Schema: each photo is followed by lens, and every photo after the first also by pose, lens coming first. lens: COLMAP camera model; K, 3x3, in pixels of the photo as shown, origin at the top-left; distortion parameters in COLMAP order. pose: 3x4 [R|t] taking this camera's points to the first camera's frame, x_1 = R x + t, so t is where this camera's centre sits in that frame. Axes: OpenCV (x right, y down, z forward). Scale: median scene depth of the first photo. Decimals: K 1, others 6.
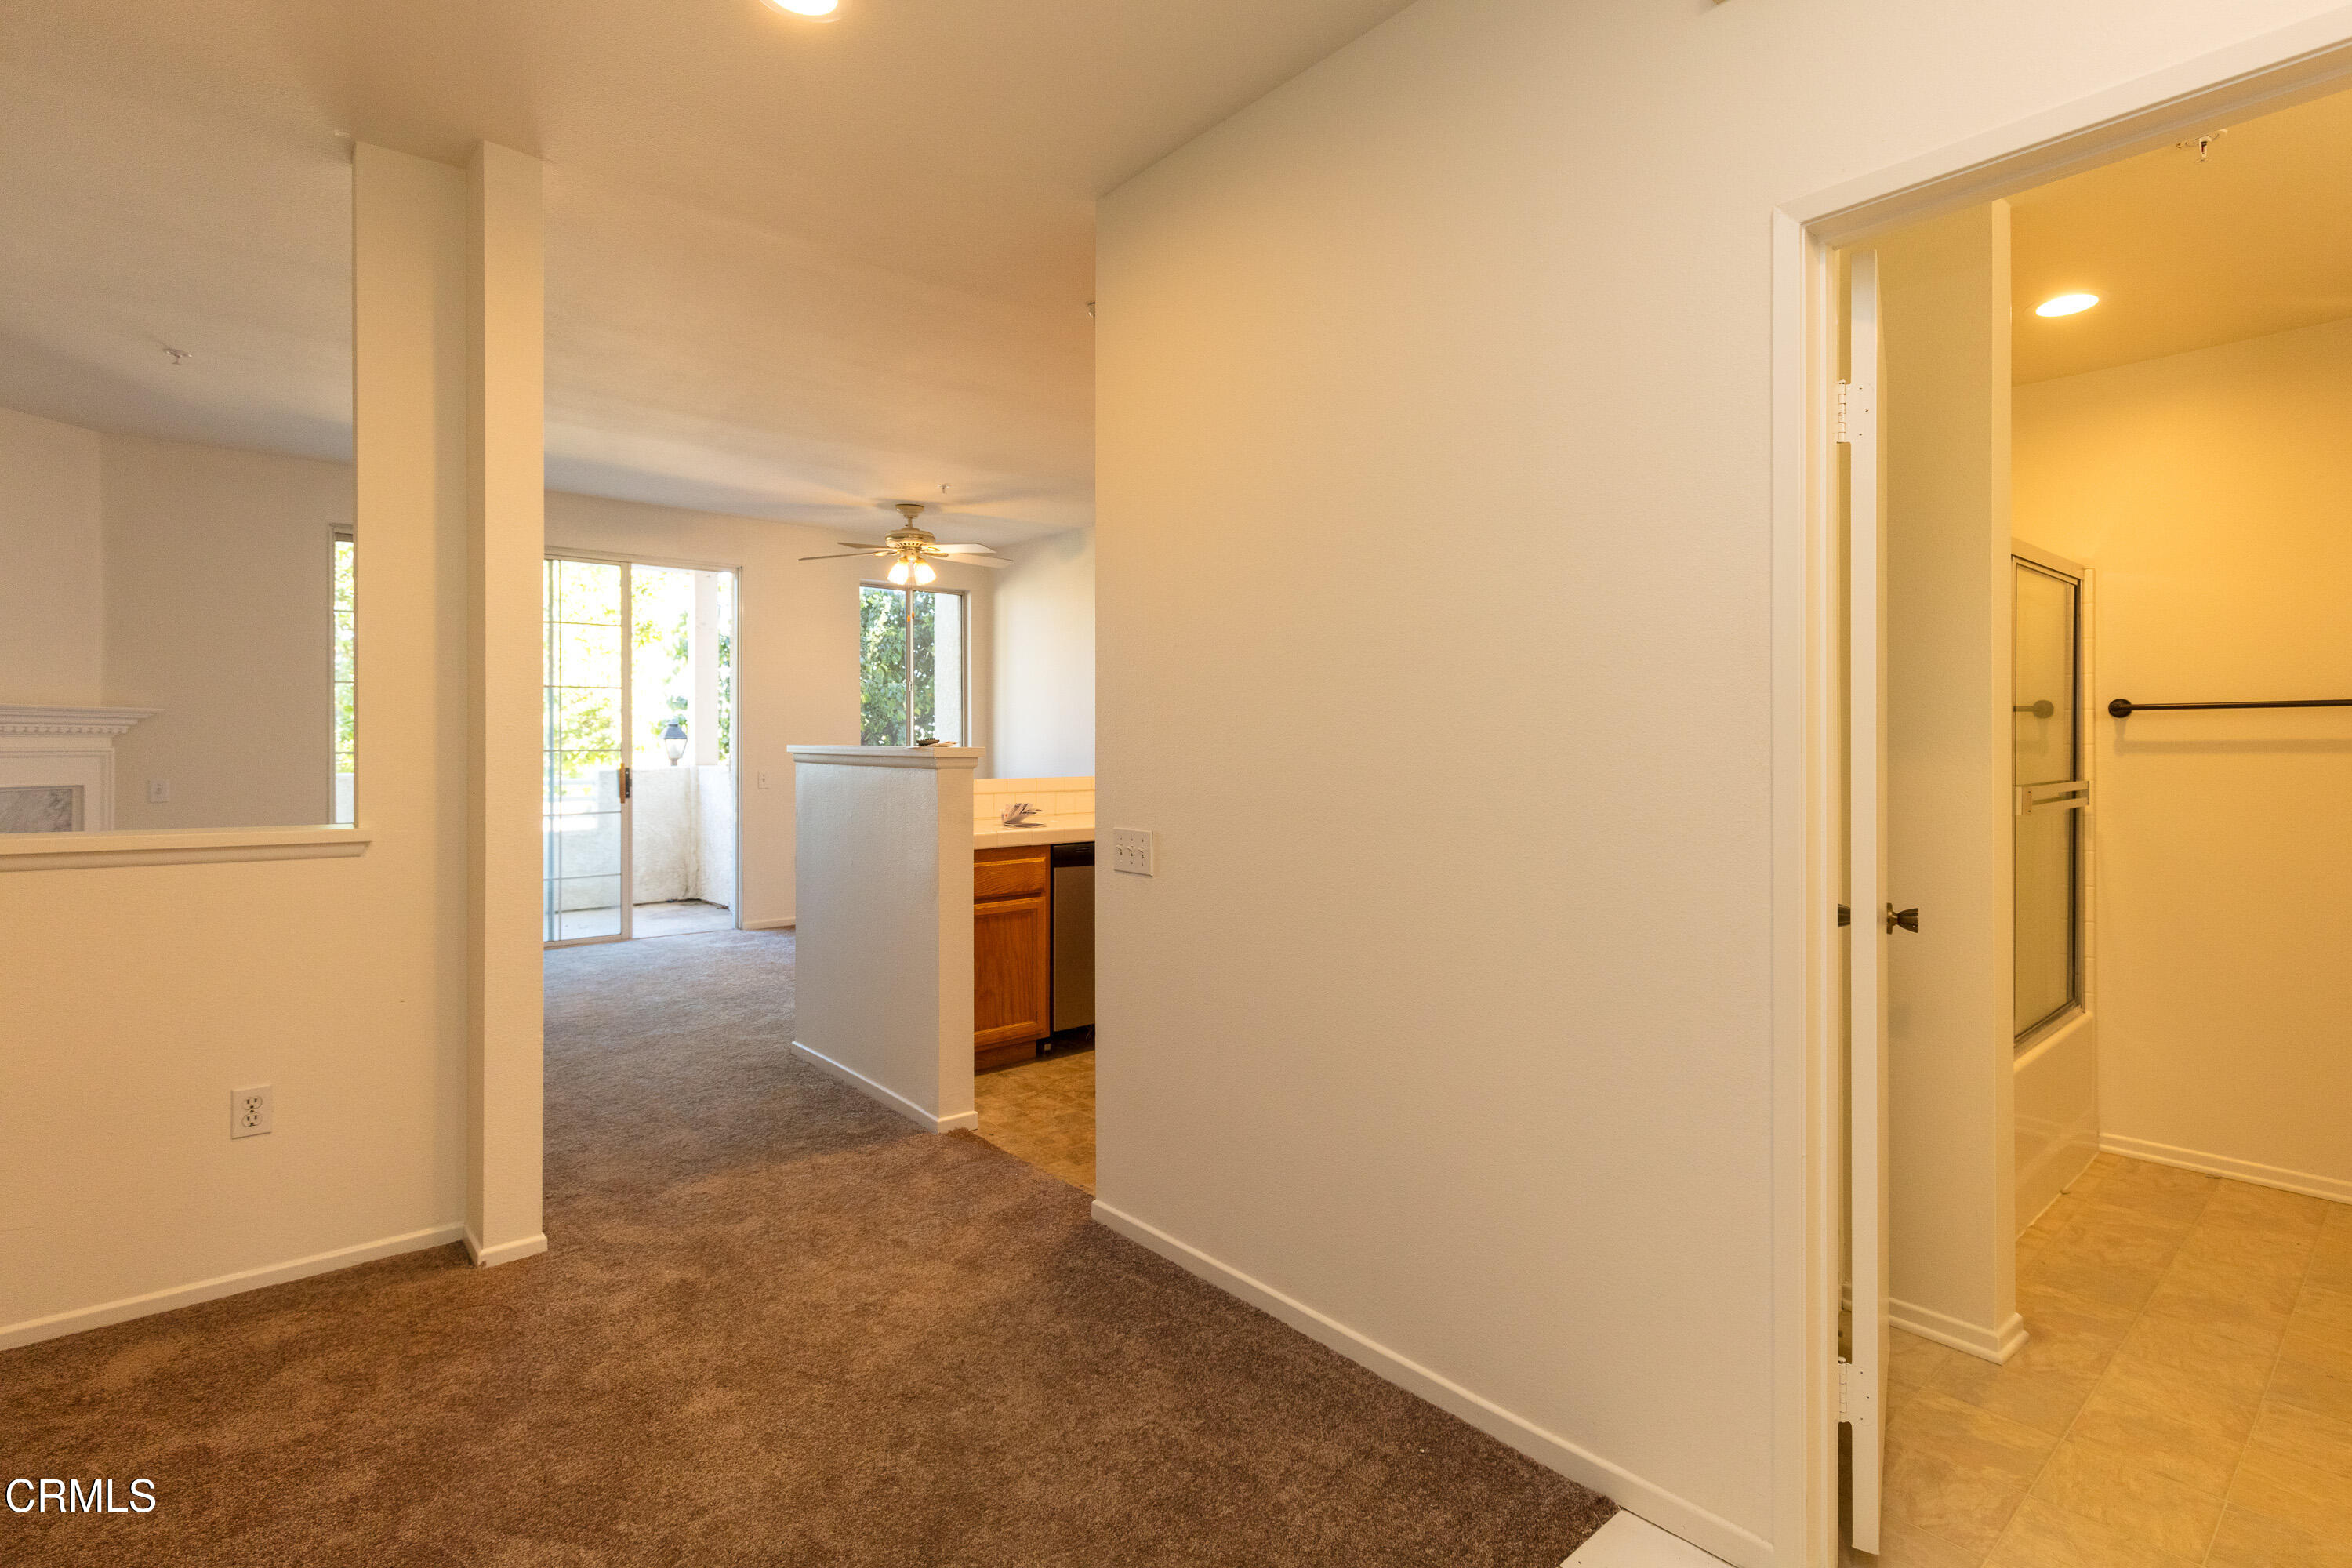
lens RADIAL K [[1055.4, 0, 1236.6], [0, 1055.4, 738.3], [0, 0, 1]] dist [0.000680, 0.000664]
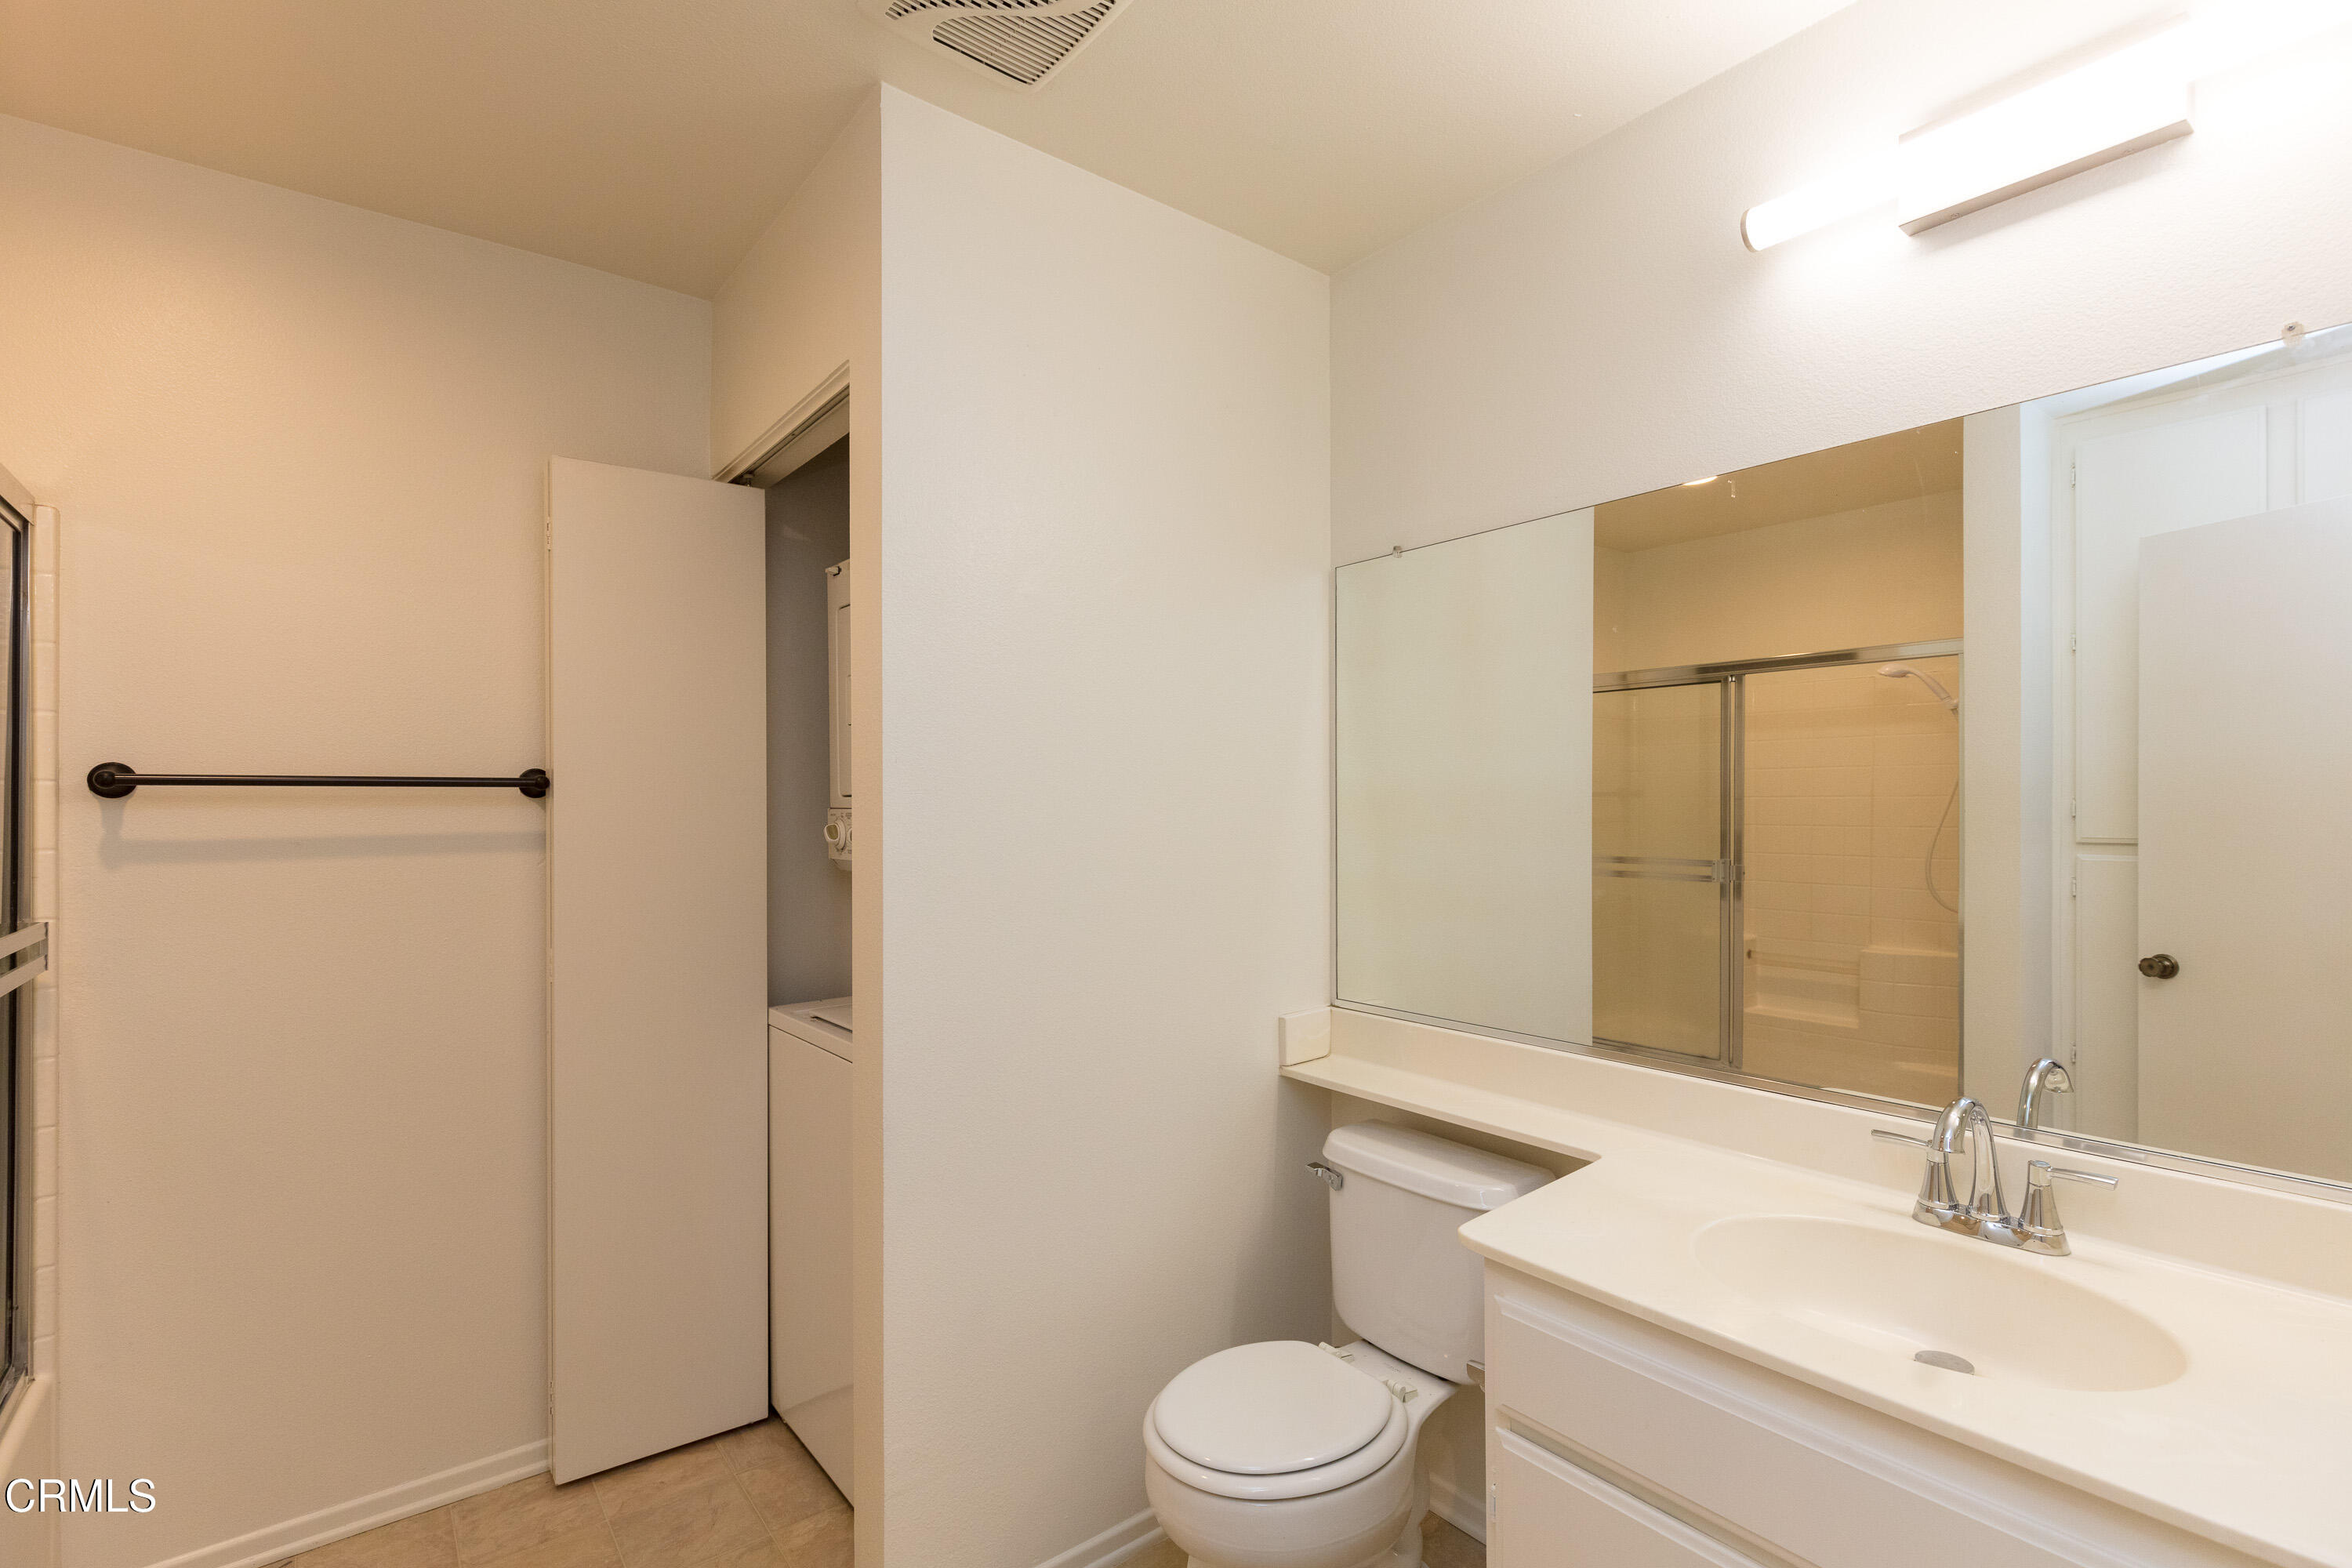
lens RADIAL K [[1055.4, 0, 1168.8], [0, 1055.4, 801.1], [0, 0, 1]] dist [0.000680, 0.000664]
pose [[0.065607, 0.006029, 0.997827, 0.337561], [0.004230, 0.999971, -0.006320, -0.012328], [-0.997837, 0.004635, 0.065580, 0.431110]]
